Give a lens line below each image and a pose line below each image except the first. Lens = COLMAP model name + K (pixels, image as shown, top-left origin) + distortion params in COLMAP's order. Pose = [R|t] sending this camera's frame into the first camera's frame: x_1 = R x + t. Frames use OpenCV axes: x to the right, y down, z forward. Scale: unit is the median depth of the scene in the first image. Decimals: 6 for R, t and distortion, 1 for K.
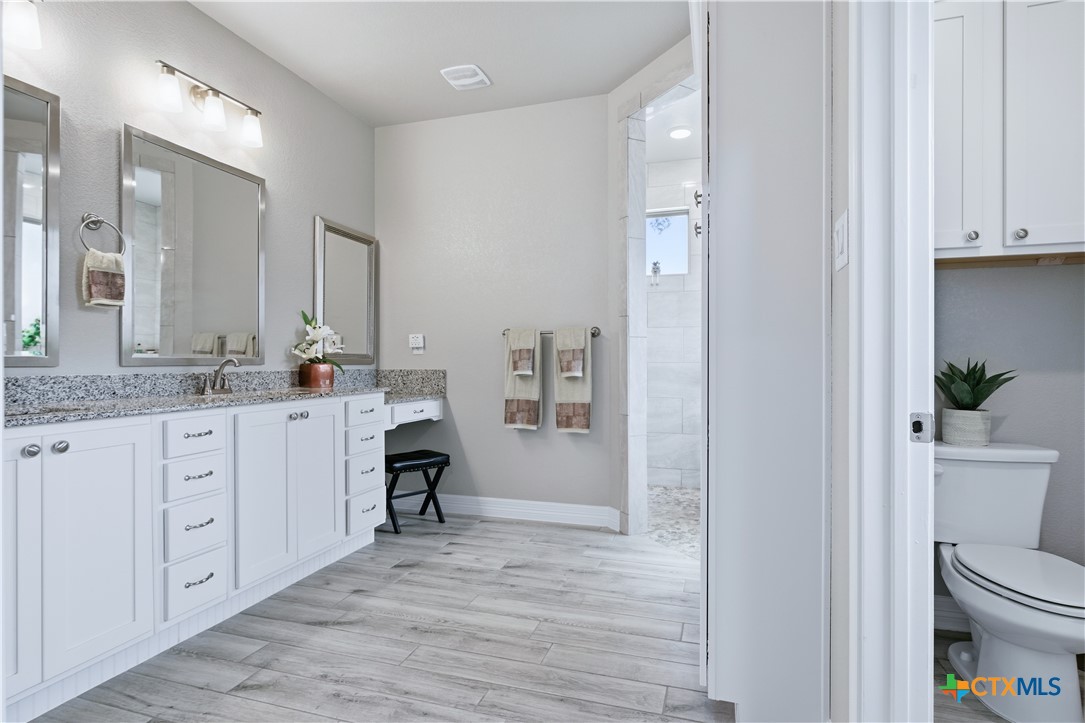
lens RADIAL K [[558.5, 0, 538.2], [0, 558.5, 359.8], [0, 0, 1]] dist [-0.001570, -0.001724]
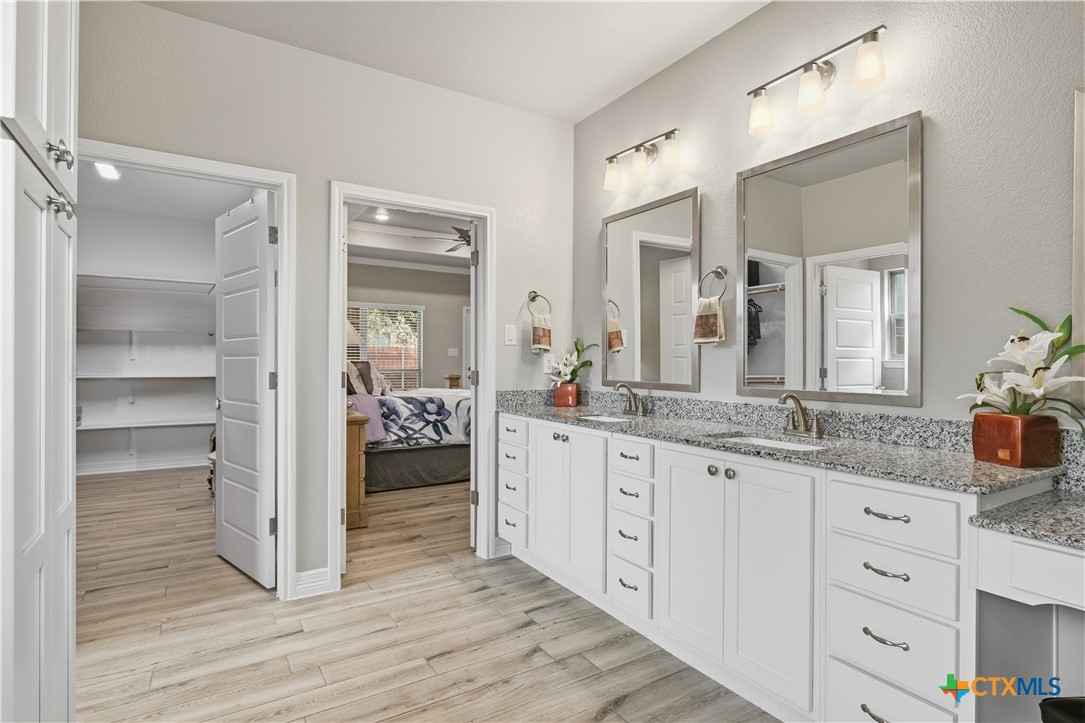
lens RADIAL K [[558.5, 0, 559.7], [0, 558.5, 356.0], [0, 0, 1]] dist [-0.001570, -0.001724]
pose [[-0.633278, -0.008313, -0.773879, 0.235730], [-0.002675, 0.999960, -0.008553, -0.039785], [0.773919, -0.003346, -0.633275, 1.026650]]
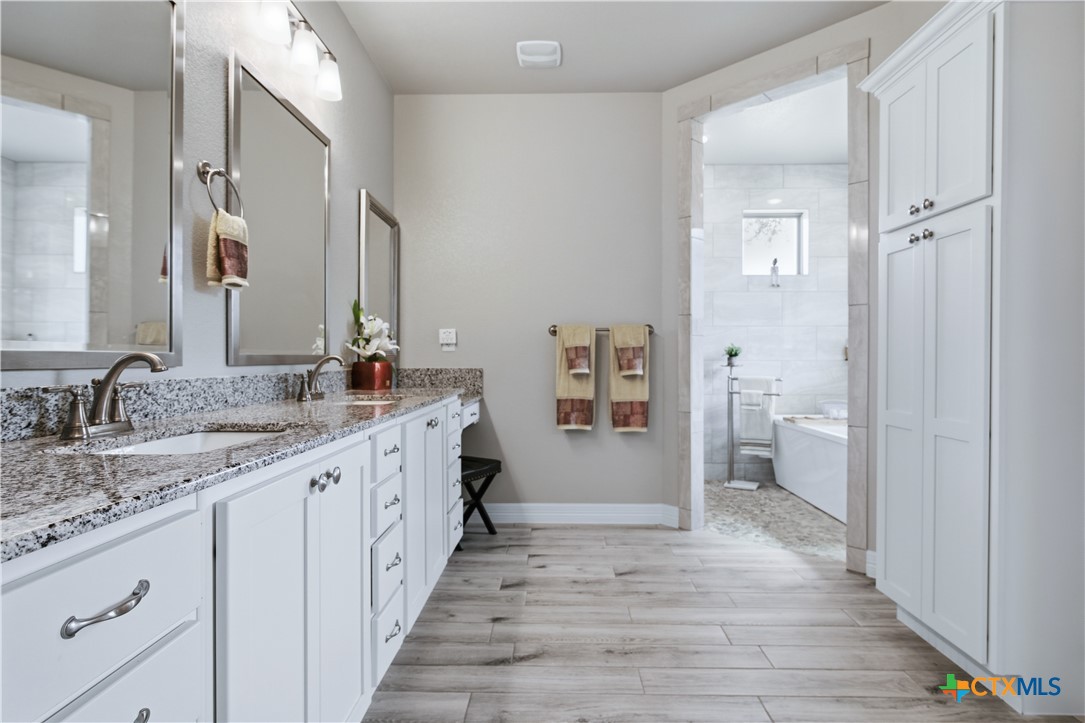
lens RADIAL K [[558.5, 0, 541.3], [0, 558.5, 359.8], [0, 0, 1]] dist [-0.001570, -0.001724]
pose [[0.960291, -0.000124, 0.279001, -0.396622], [-0.001071, 0.999991, 0.004130, -0.000190], [-0.278999, -0.004264, 0.960282, 0.105619]]
